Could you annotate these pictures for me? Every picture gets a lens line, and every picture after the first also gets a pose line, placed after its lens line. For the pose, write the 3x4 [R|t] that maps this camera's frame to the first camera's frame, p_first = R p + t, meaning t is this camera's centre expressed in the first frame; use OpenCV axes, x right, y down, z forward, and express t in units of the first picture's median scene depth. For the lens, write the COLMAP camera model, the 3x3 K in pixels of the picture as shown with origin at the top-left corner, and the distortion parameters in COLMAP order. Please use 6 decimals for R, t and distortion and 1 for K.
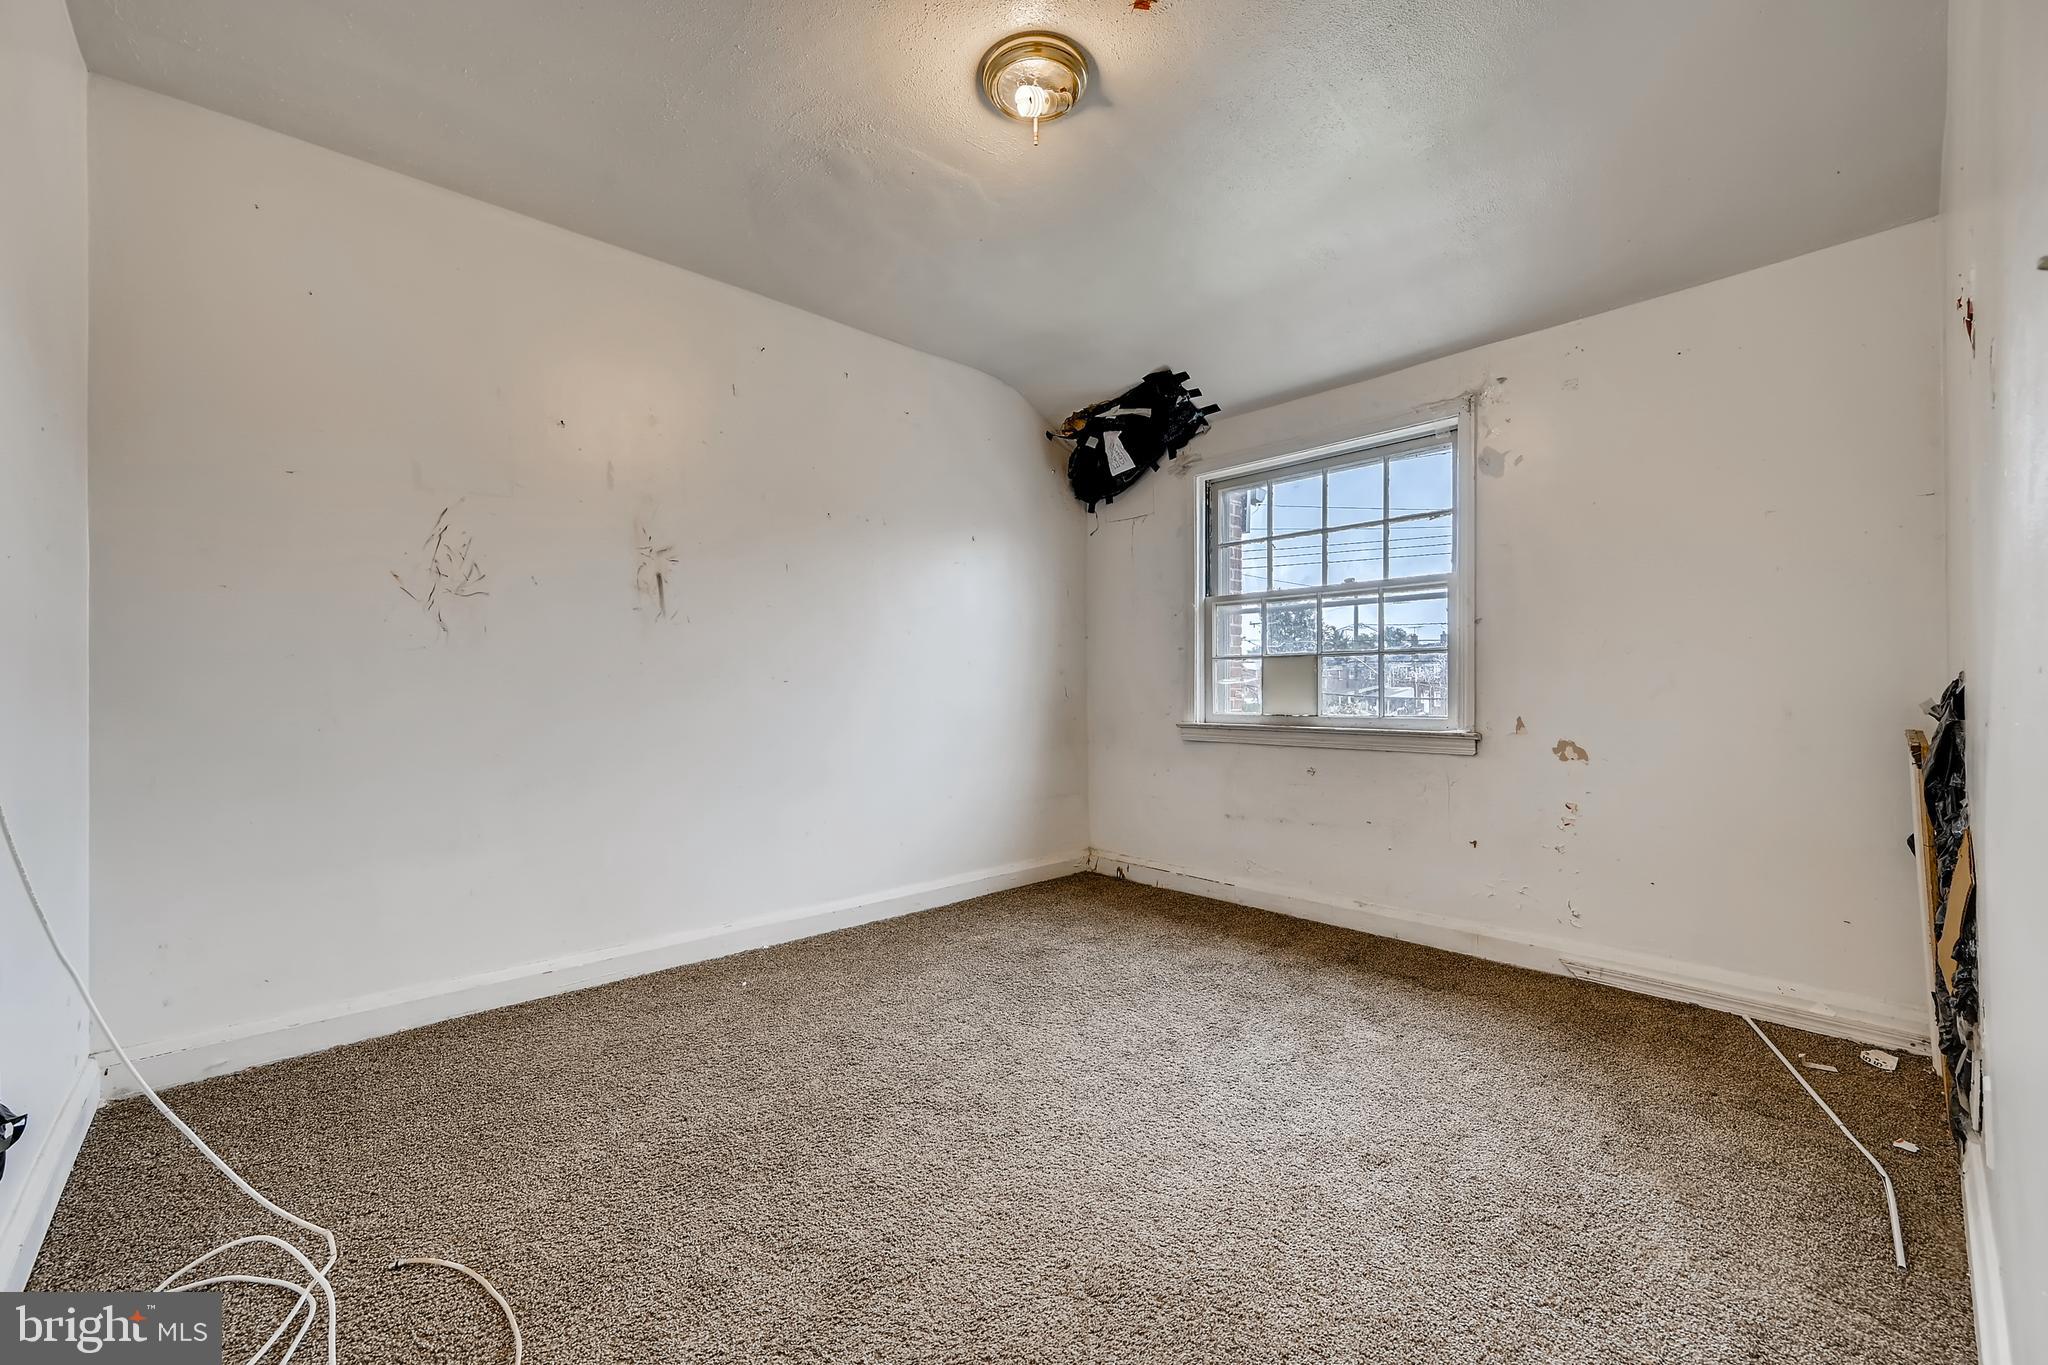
lens RADIAL K [[824.3, 0, 1004.9], [0, 824.3, 698.2], [0, 0, 1]] dist [-0.000158, -0.000299]
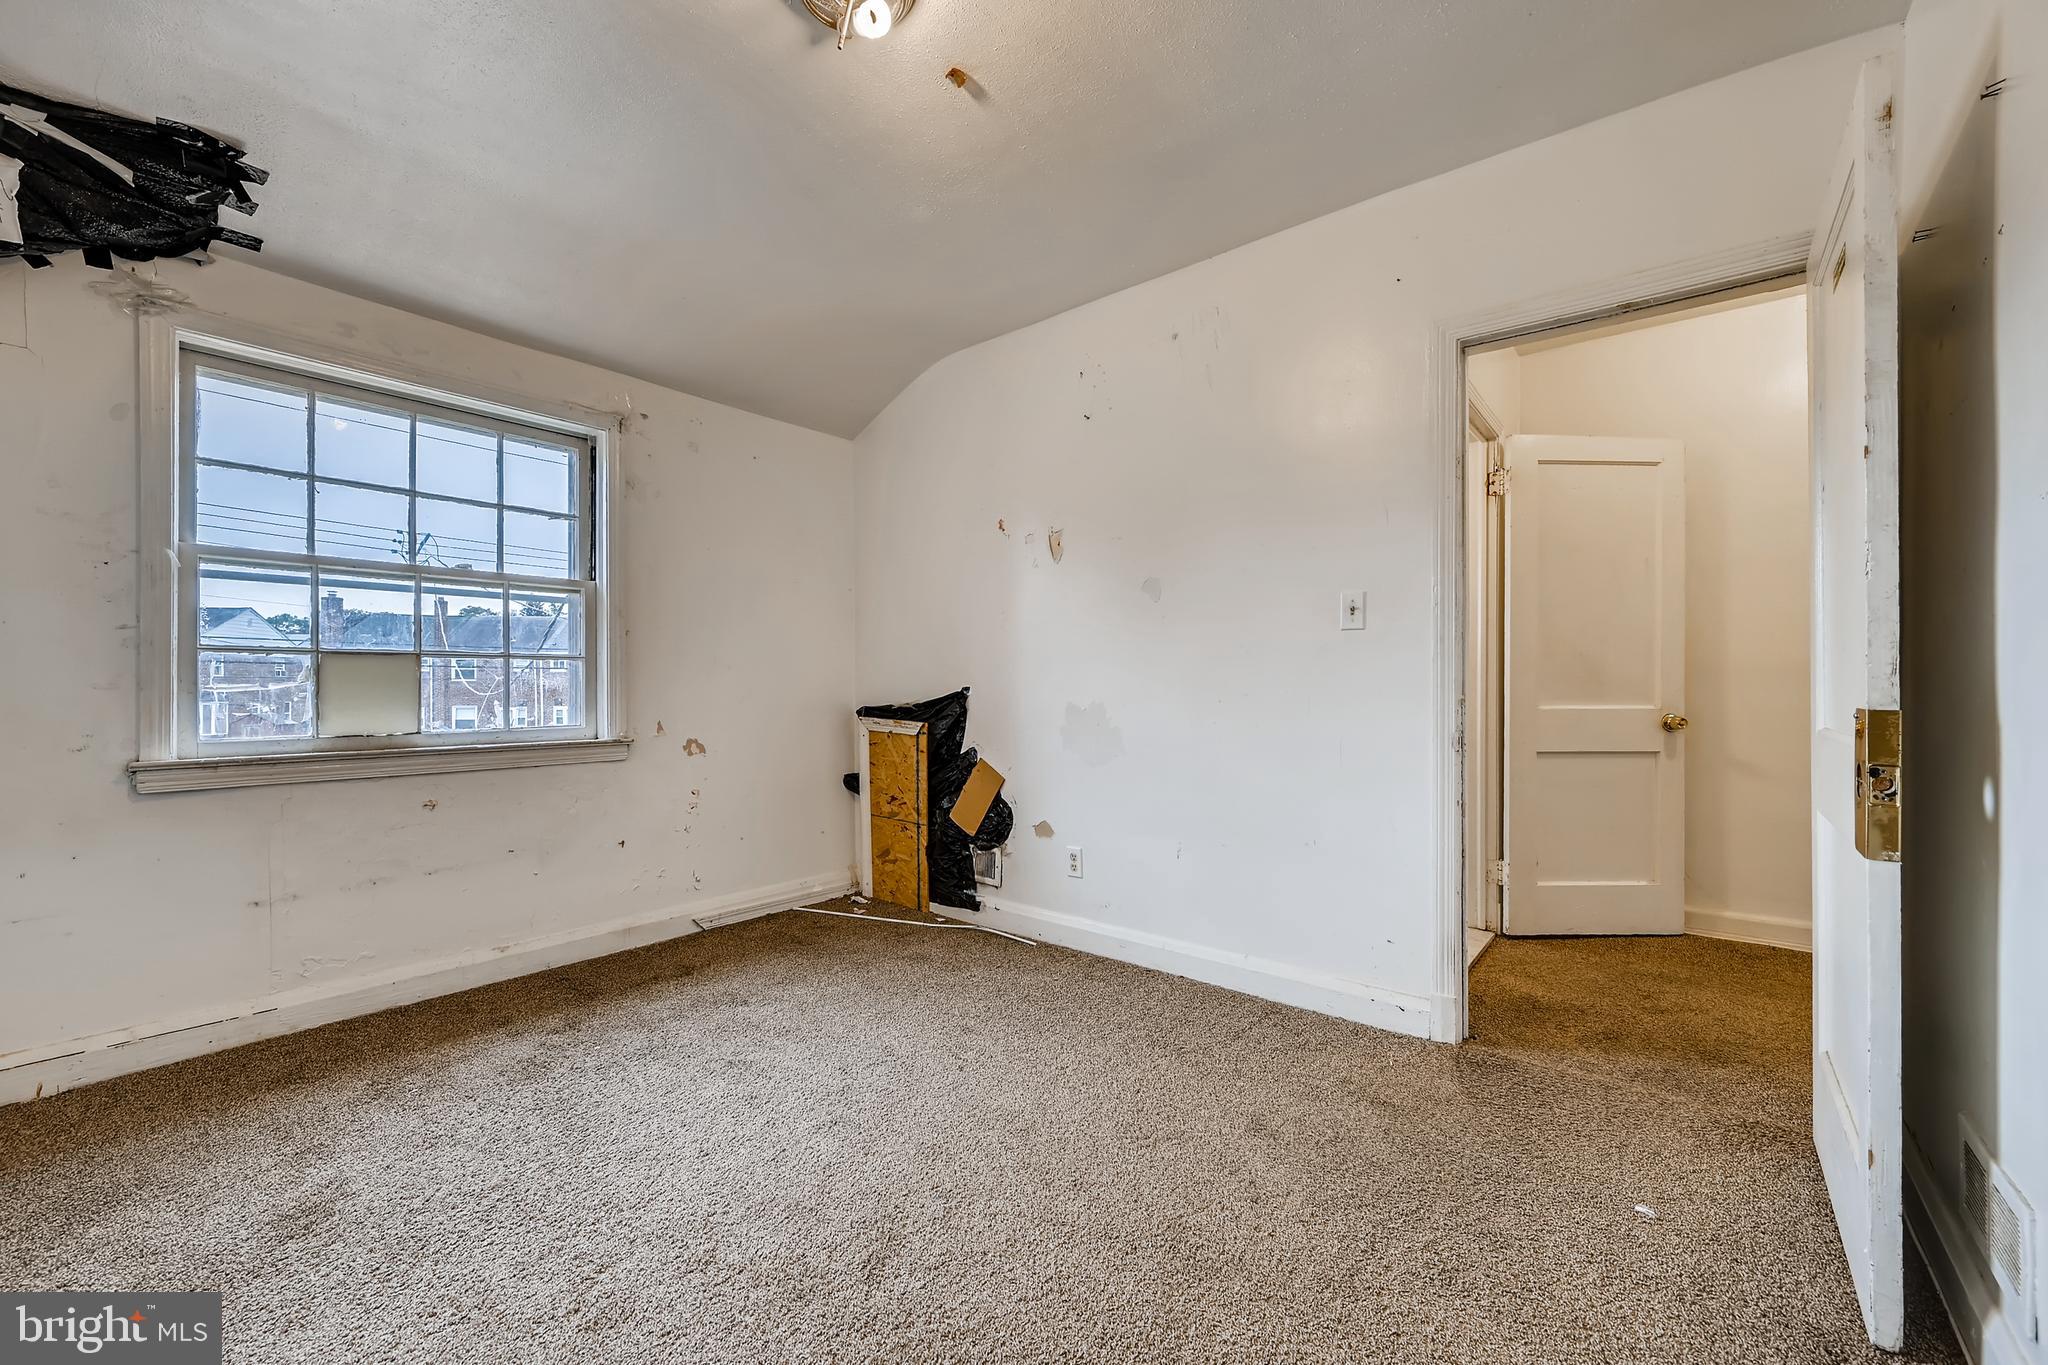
lens RADIAL K [[824.3, 0, 1042.9], [0, 824.3, 693.7], [0, 0, 1]] dist [-0.000158, -0.000299]
pose [[-0.184705, -0.000549, 0.982794, -0.523002], [0.016934, 0.999850, 0.003741, -0.009024], [-0.982648, 0.017333, -0.184668, 0.613740]]
